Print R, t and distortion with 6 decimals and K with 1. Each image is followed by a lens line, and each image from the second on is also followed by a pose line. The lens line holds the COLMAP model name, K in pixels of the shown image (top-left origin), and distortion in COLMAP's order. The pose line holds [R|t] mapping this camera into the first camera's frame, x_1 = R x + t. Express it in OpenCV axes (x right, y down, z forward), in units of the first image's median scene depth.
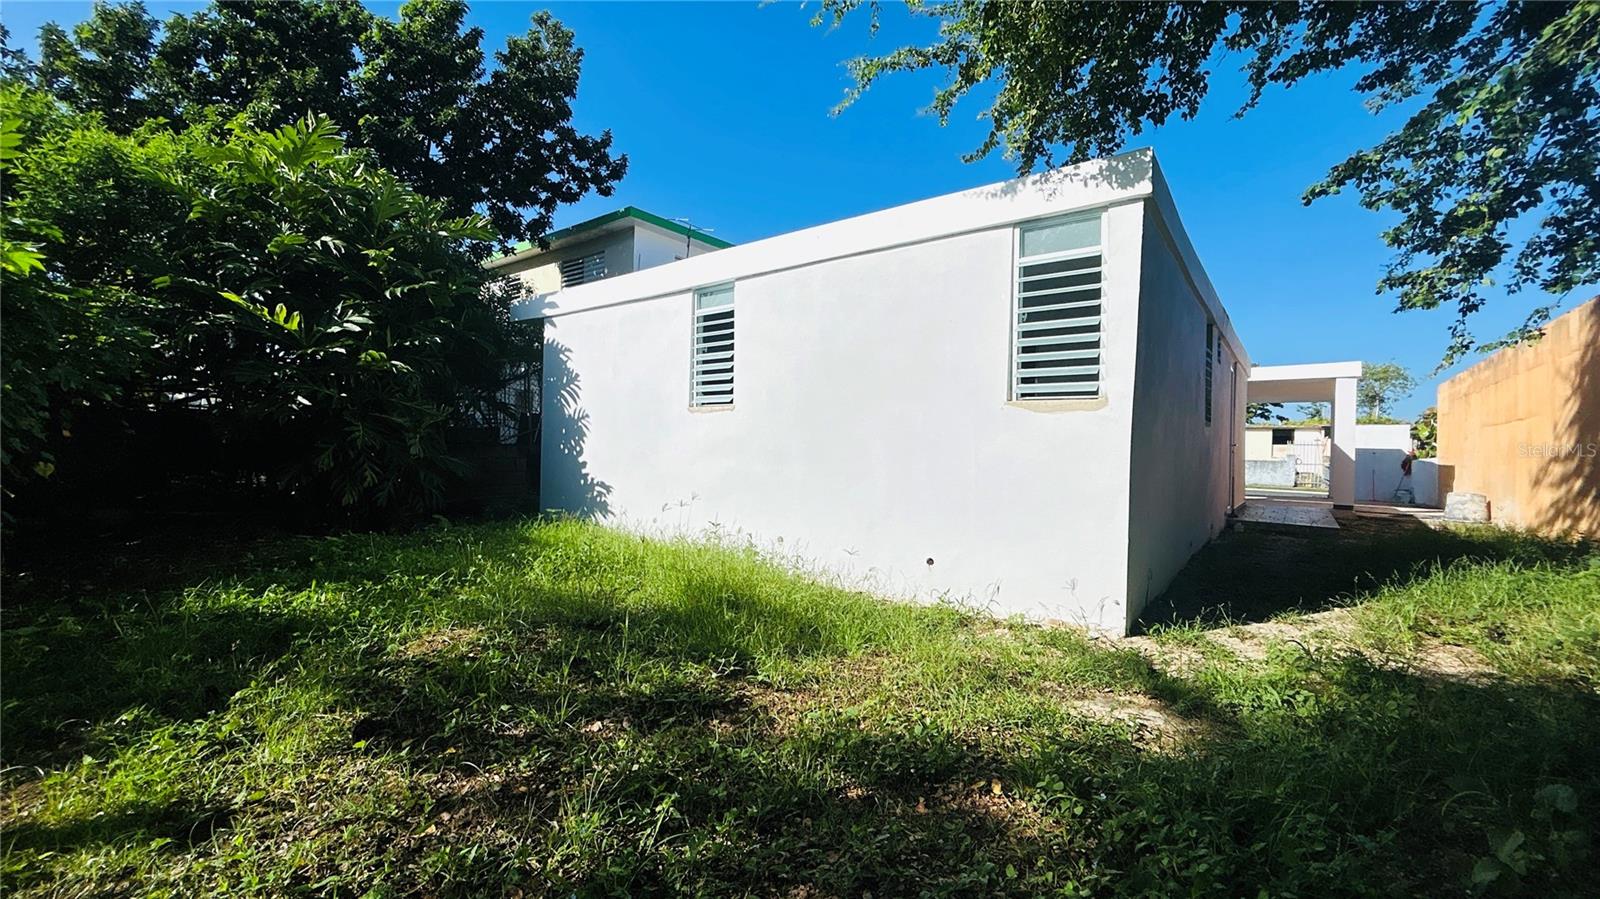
lens RADIAL K [[651.6, 0, 794.5], [0, 651.6, 449.3], [0, 0, 1]] dist [0.002062, -0.000848]
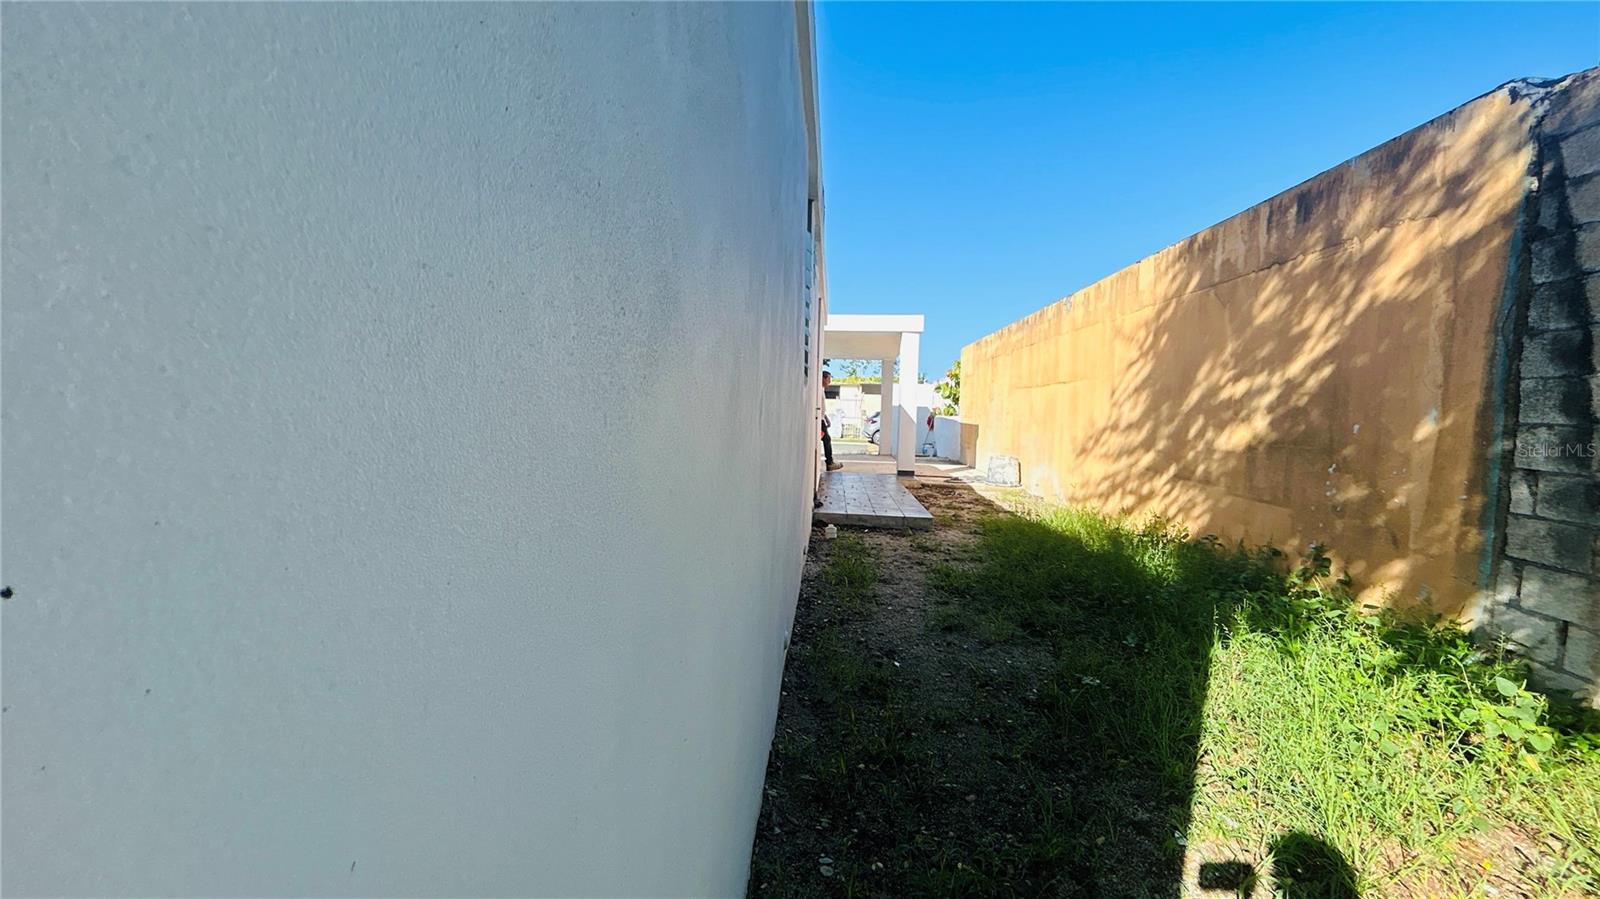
lens RADIAL K [[651.6, 0, 800.7], [0, 651.6, 450.3], [0, 0, 1]] dist [0.002062, -0.000848]
pose [[0.817889, -0.043288, 0.573745, 0.281196], [-0.001015, 0.997056, 0.076673, -0.023173], [-0.575375, -0.063293, 0.815437, 0.498624]]
